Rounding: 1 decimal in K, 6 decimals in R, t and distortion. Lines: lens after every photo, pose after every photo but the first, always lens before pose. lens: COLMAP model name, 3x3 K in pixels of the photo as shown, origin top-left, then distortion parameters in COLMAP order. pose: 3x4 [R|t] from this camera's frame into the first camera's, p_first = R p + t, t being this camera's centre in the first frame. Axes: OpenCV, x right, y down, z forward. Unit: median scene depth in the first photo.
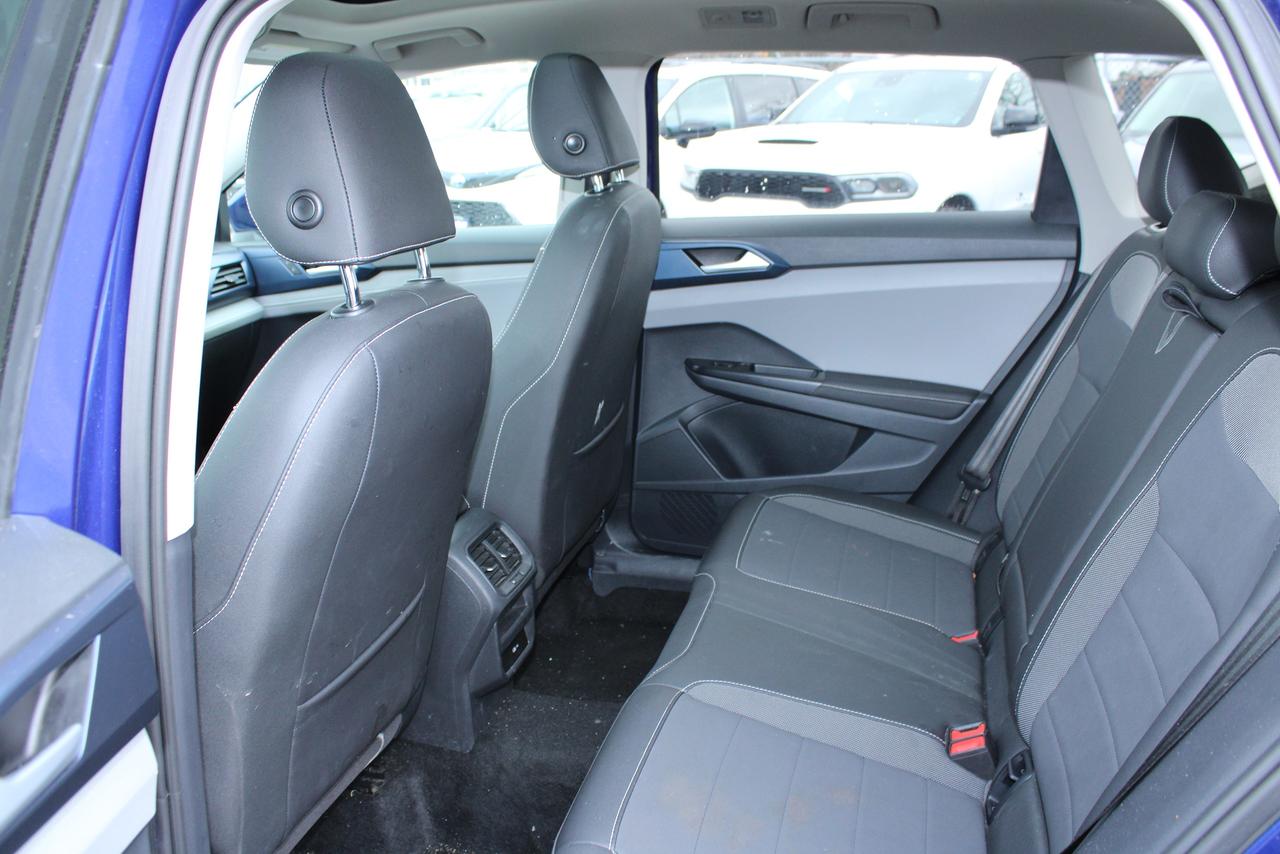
lens RADIAL K [[1092.7, 0, 640.0], [0, 1092.7, 427.0], [0, 0, 1]] dist [-0.152377, 0.130775]
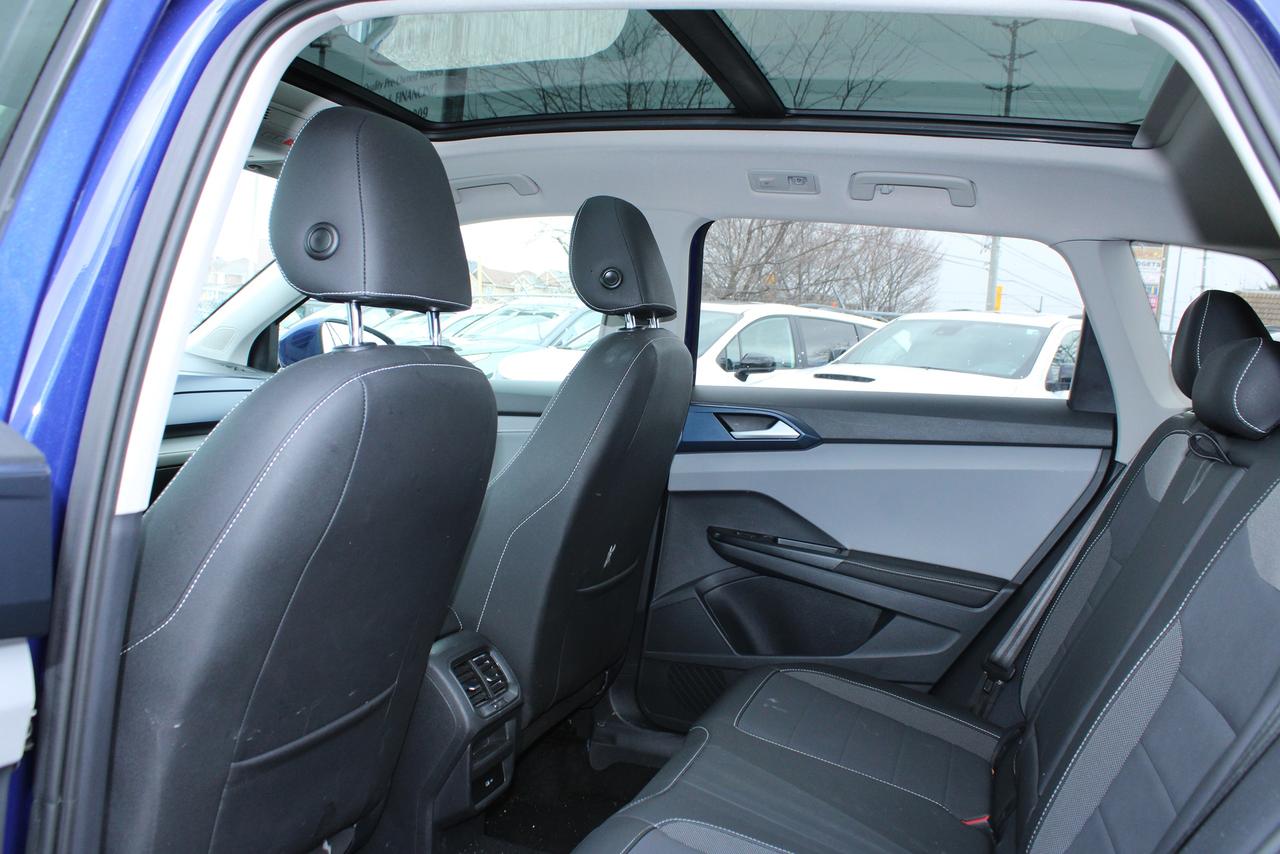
lens RADIAL K [[1092.7, 0, 640.0], [0, 1092.7, 427.0], [0, 0, 1]] dist [-0.152377, 0.130775]
pose [[0.993833, 0.094236, -0.058434, 0.035659], [-0.104994, 0.969227, -0.222653, 0.089822], [0.035654, 0.227416, 0.973145, 0.030728]]
